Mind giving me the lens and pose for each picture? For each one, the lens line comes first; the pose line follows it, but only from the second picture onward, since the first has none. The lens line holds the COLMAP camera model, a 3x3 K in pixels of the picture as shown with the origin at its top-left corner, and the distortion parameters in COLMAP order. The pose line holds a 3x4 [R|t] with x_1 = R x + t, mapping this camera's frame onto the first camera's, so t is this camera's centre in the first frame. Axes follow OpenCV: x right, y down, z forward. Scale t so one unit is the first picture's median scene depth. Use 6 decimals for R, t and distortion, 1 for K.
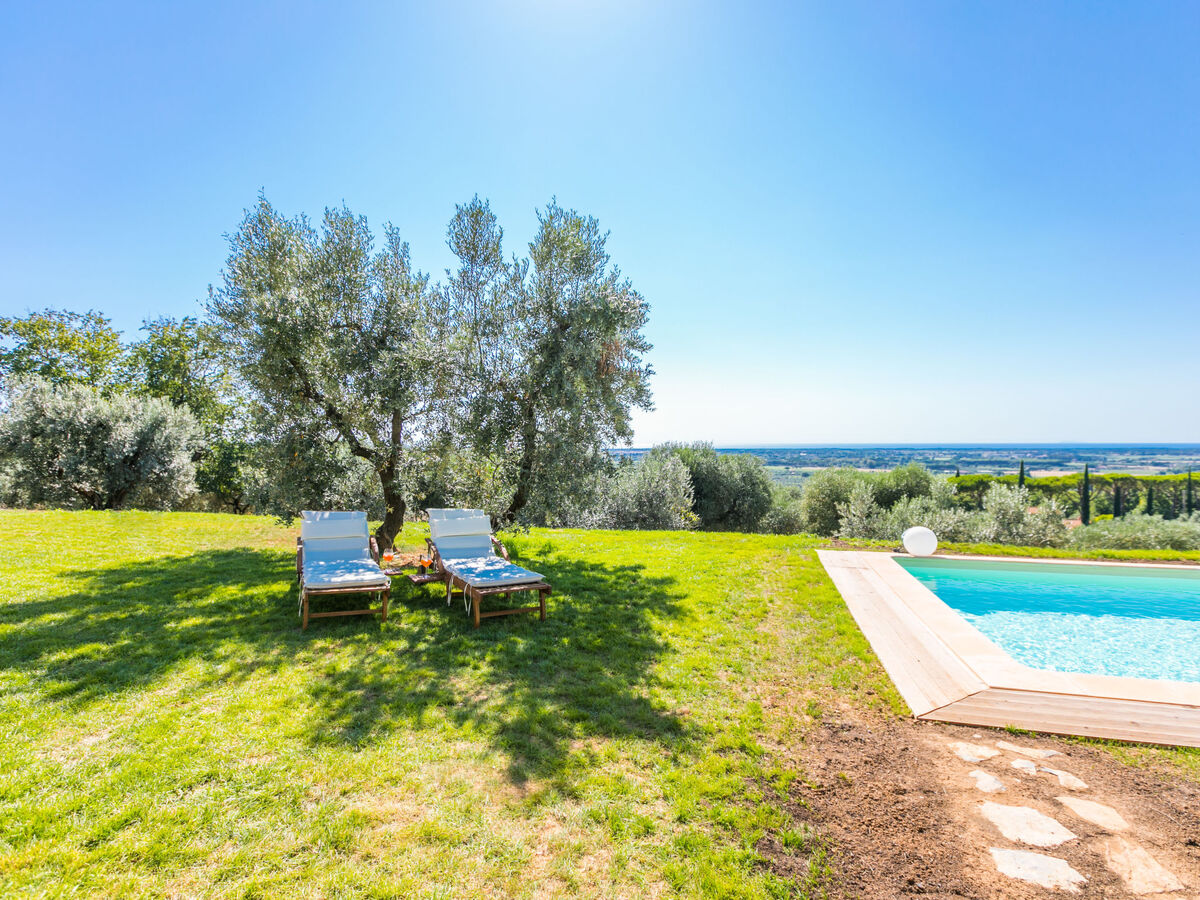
lens RADIAL K [[642.1, 0, 600.5], [0, 642.1, 445.5], [0, 0, 1]] dist [-0.008102, -0.001408]
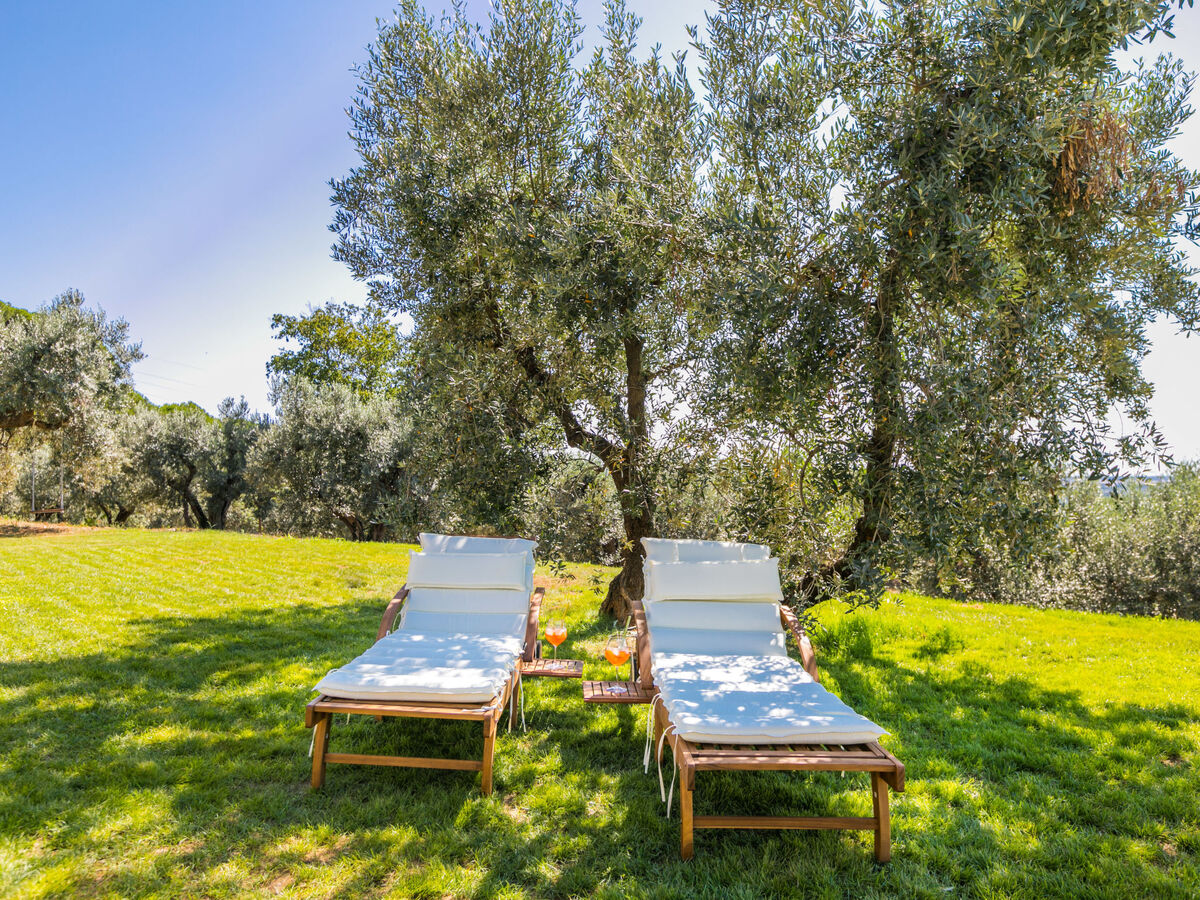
lens RADIAL K [[881.3, 0, 597.2], [0, 881.3, 458.7], [0, 0, 1]] dist [0.005209, -0.009782]
pose [[0.881207, -0.008212, -0.472660, 0.001307], [-0.002586, 0.999750, -0.022190, 0.045905], [0.472724, 0.020776, 0.880966, 0.350126]]
